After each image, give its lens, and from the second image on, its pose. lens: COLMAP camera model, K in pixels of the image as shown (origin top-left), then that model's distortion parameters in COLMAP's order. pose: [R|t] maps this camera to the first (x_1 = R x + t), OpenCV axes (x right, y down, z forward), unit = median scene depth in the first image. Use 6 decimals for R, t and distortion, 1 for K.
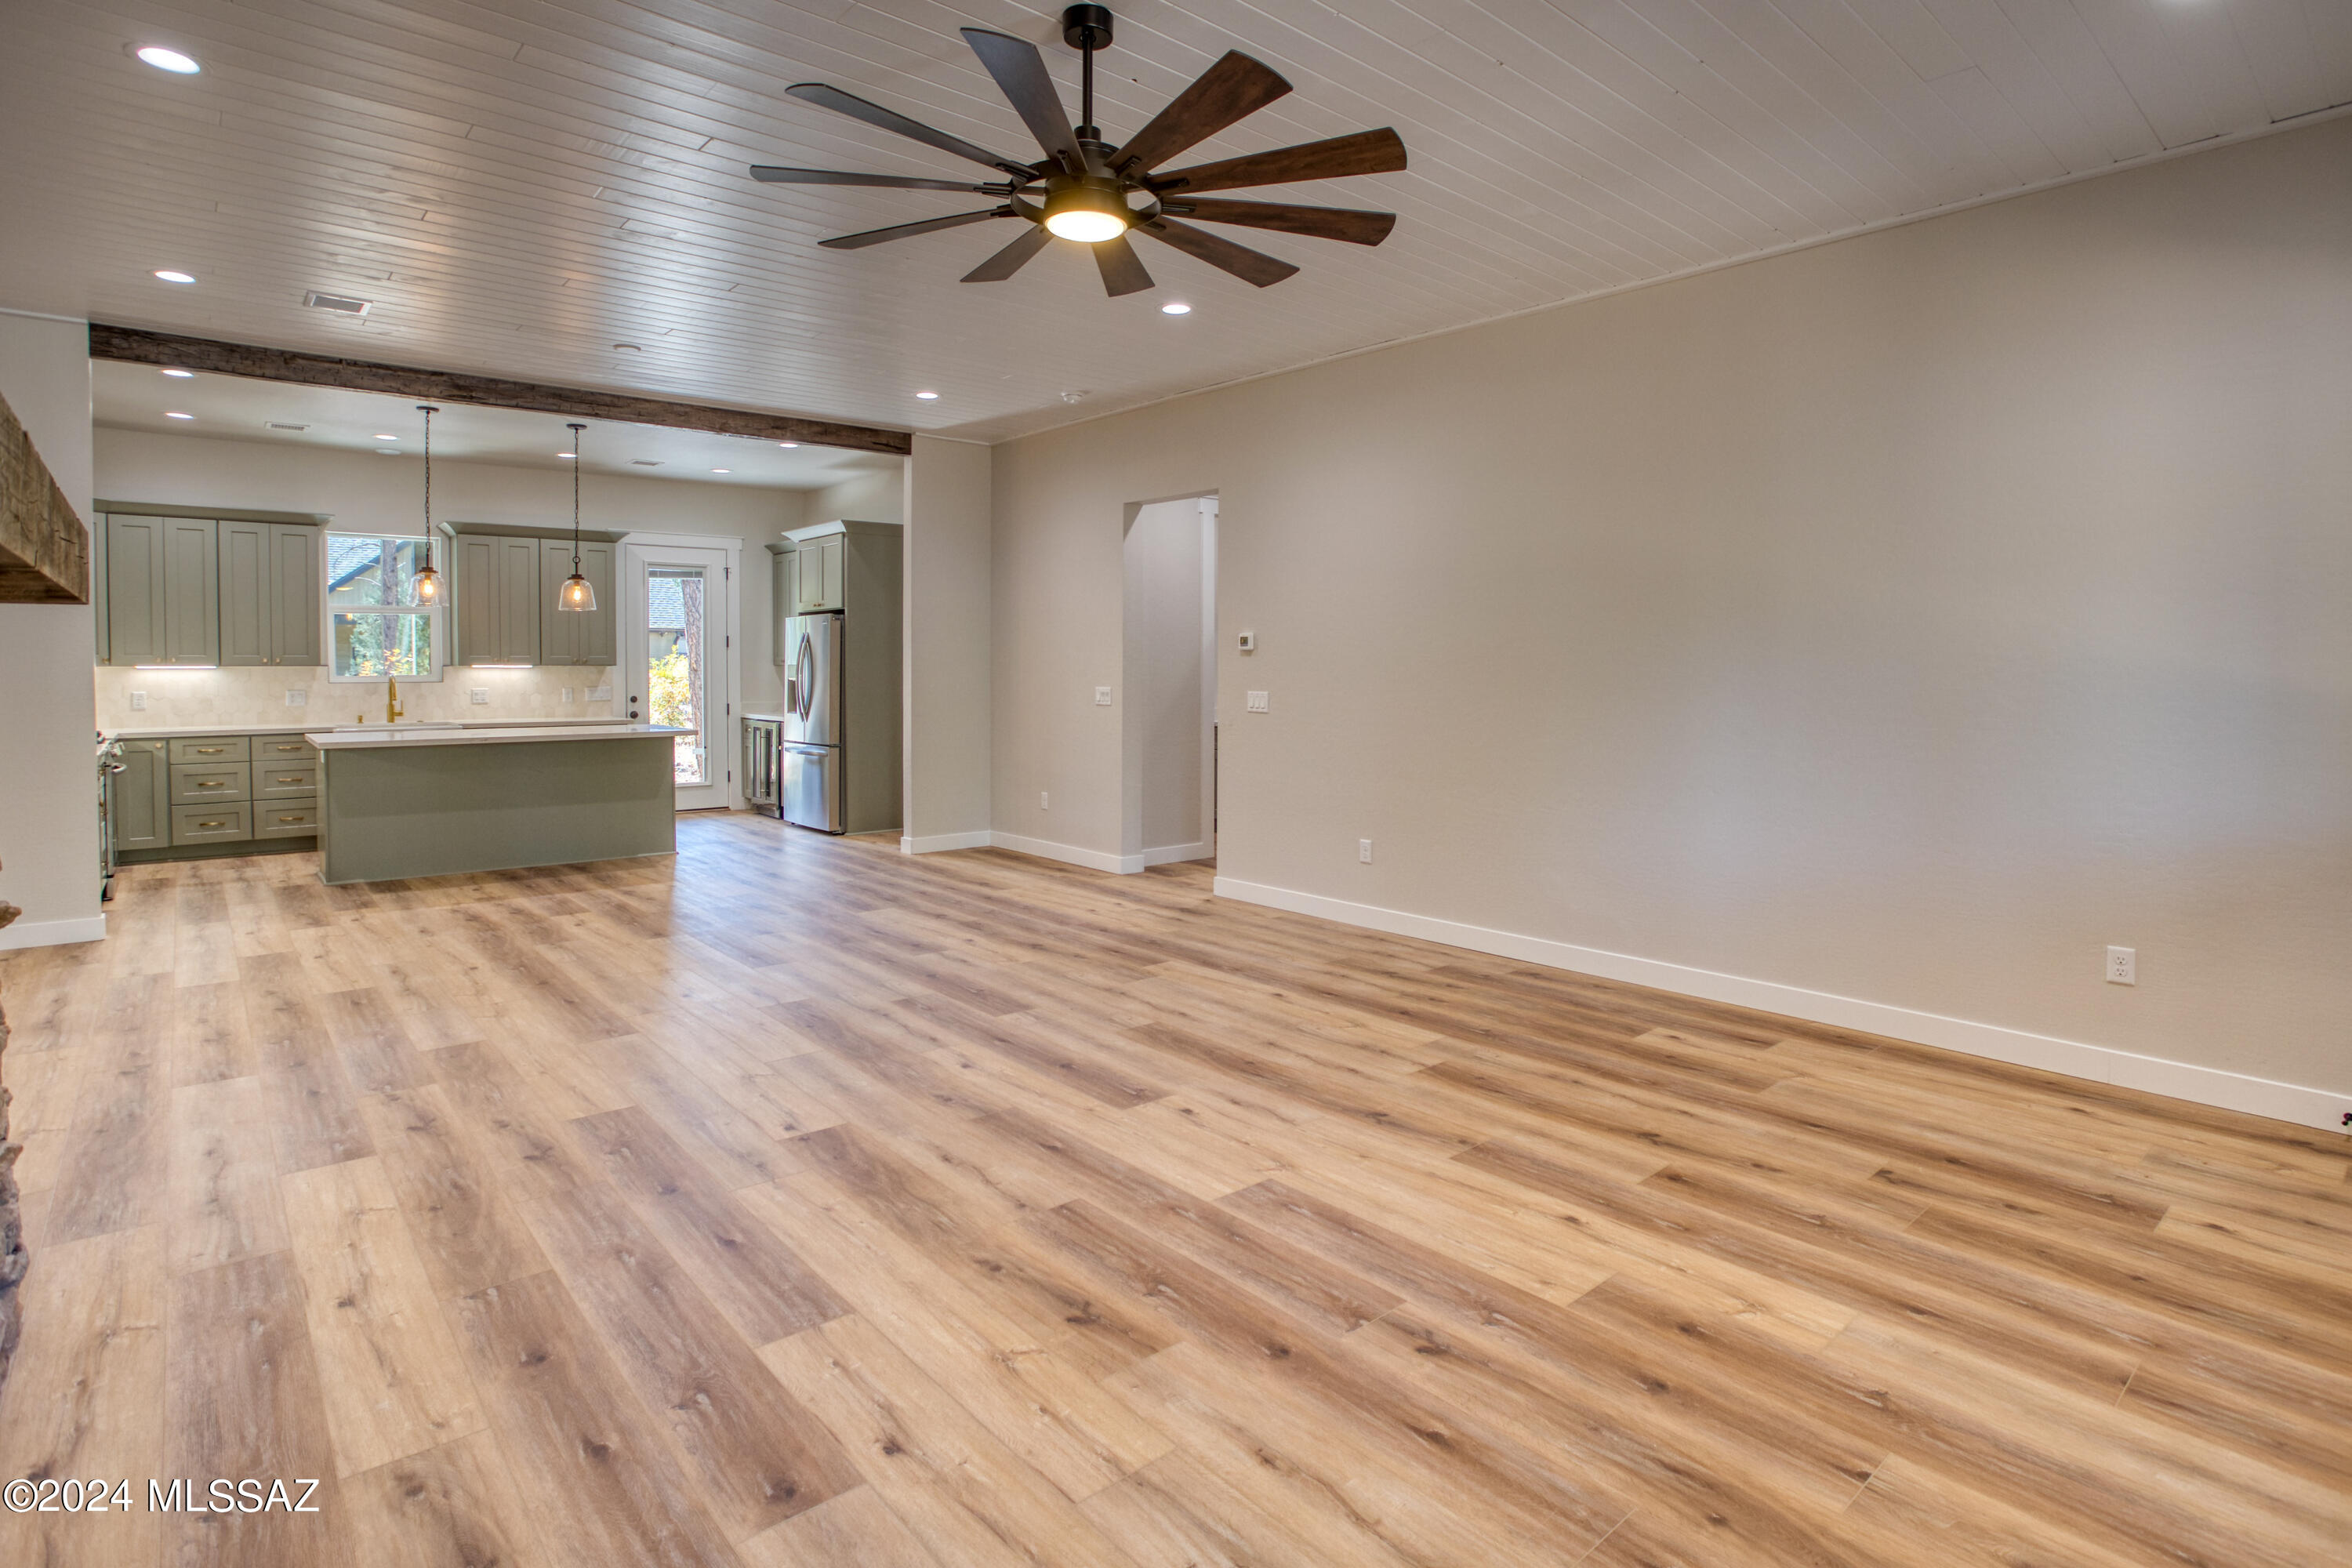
lens RADIAL K [[1173.6, 0, 1198.7], [0, 1173.6, 700.8], [0, 0, 1]] dist [-0.068399, 0.021235]
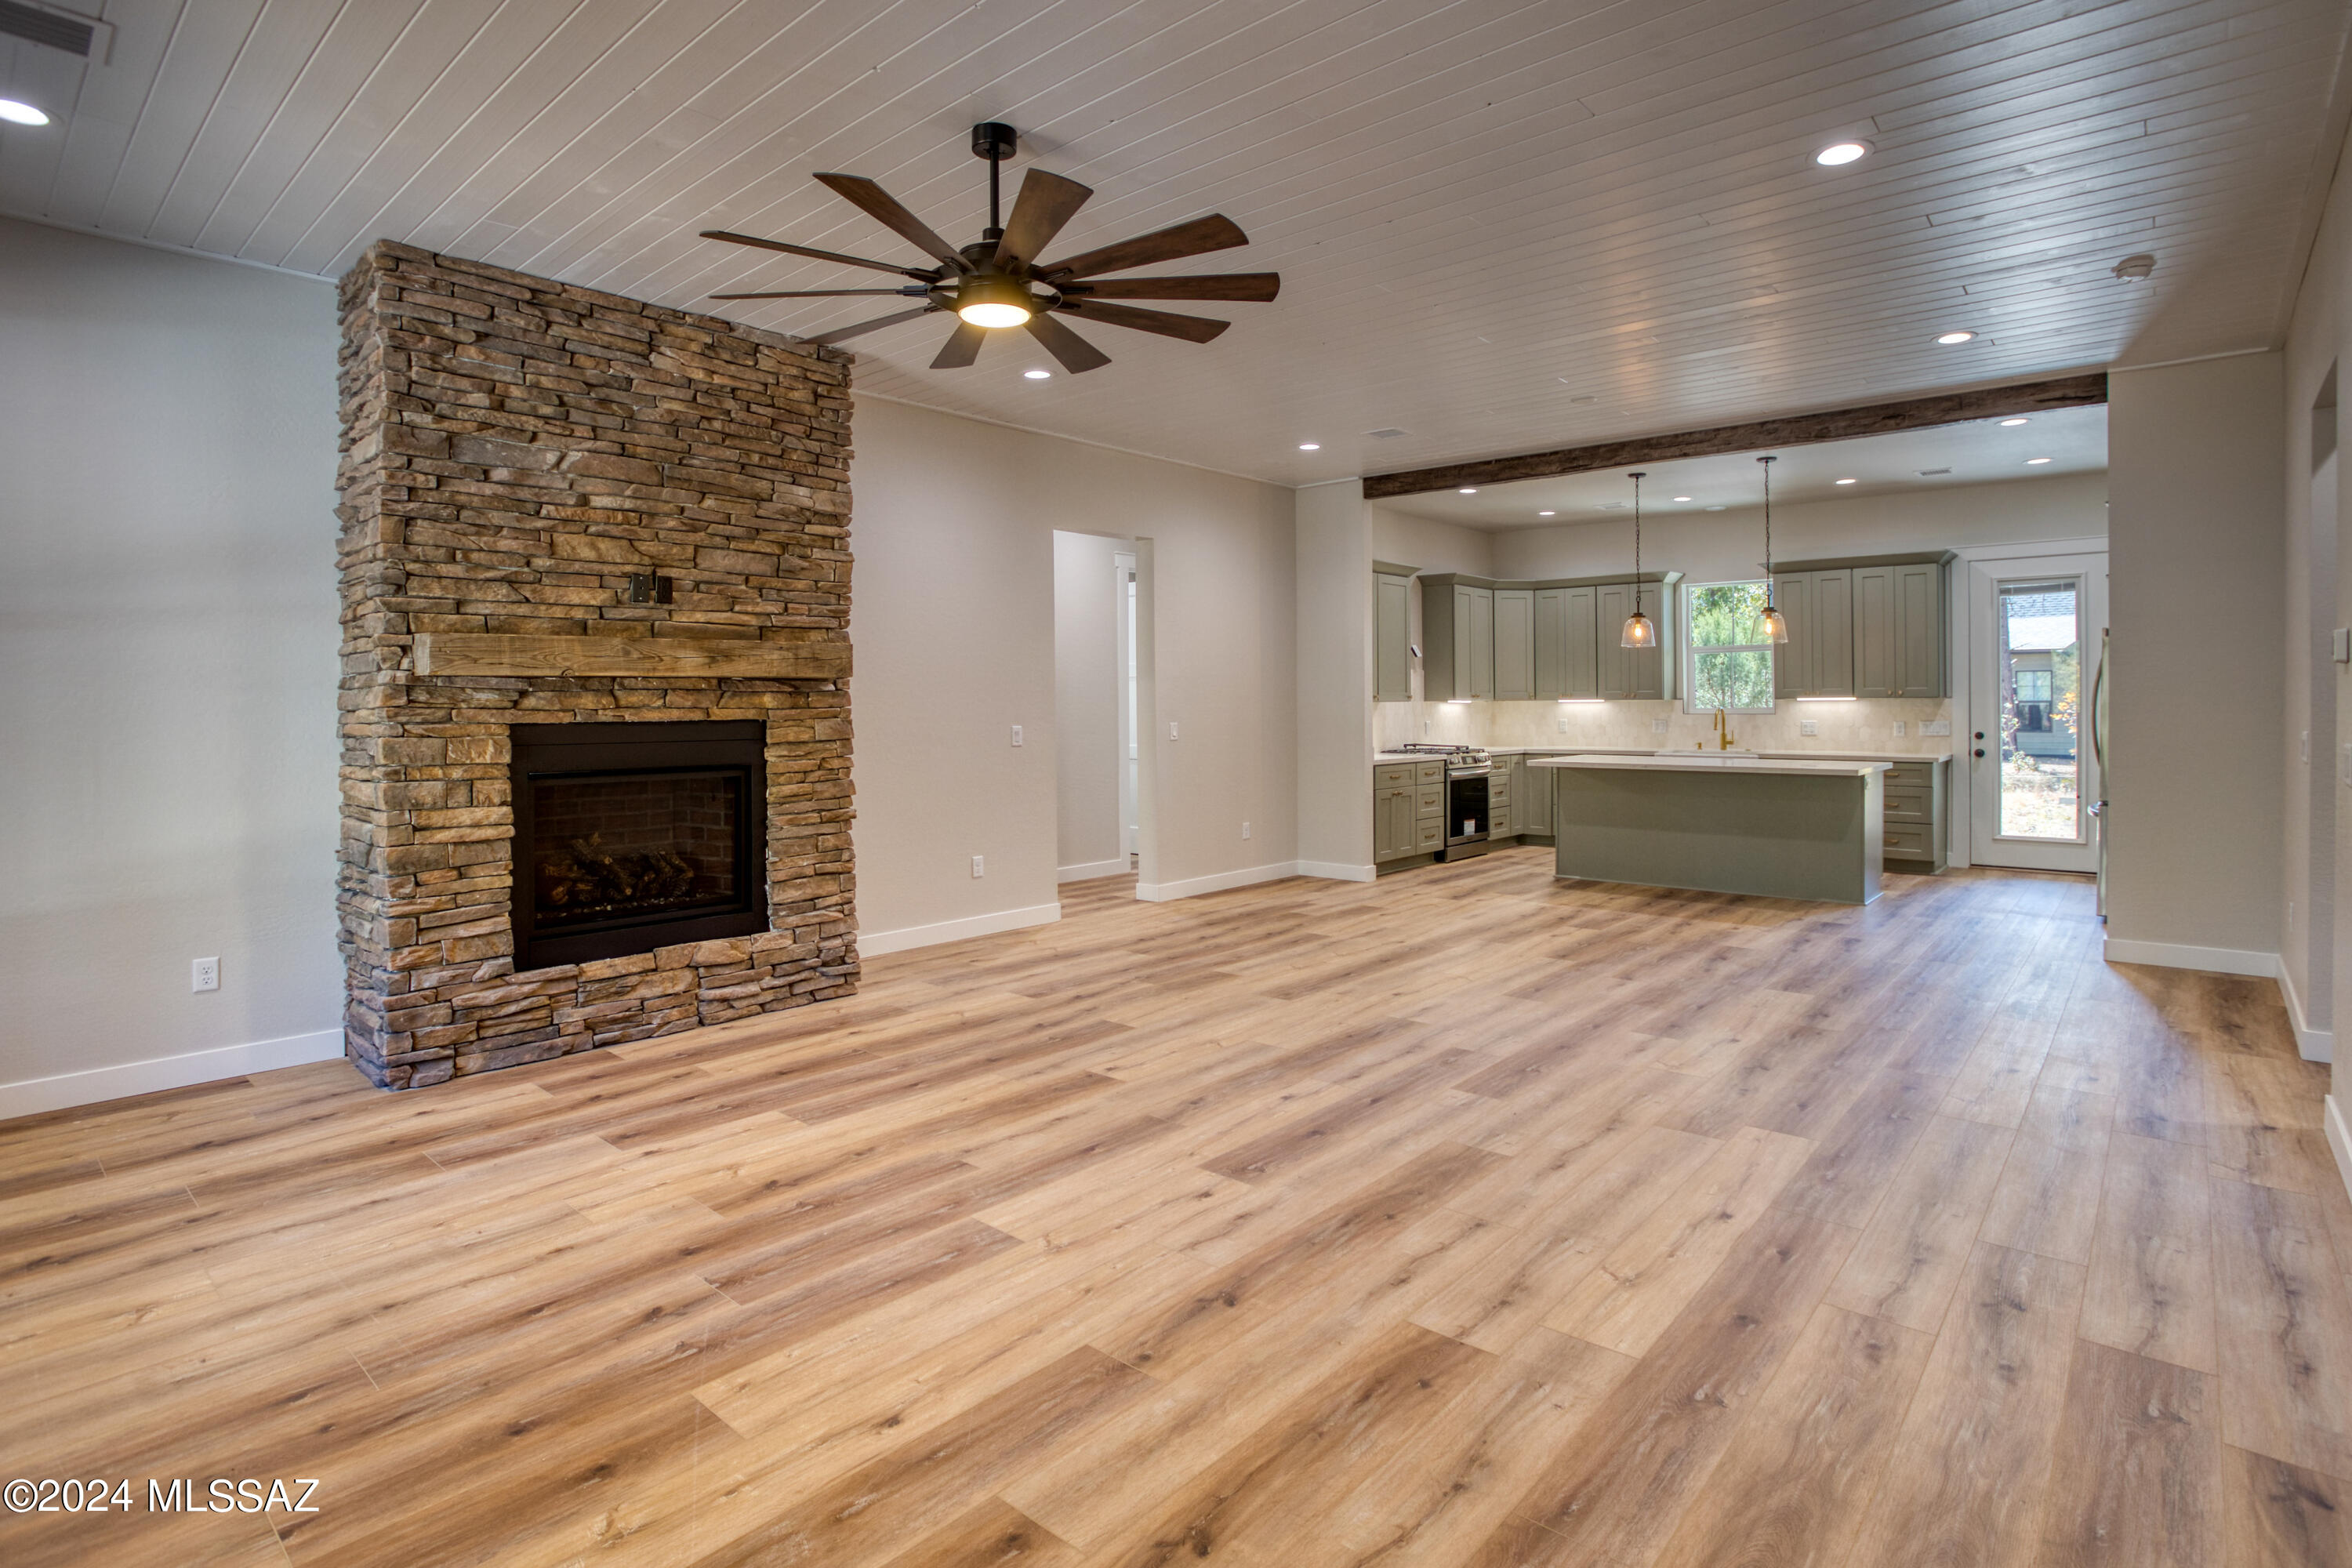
lens RADIAL K [[1173.6, 0, 1198.7], [0, 1173.6, 700.8], [0, 0, 1]] dist [-0.068399, 0.021235]
pose [[0.149324, -0.006400, -0.988768, 0.989361], [-0.021360, 0.999725, -0.009696, -0.021617], [0.988558, 0.022568, 0.149146, 0.965017]]
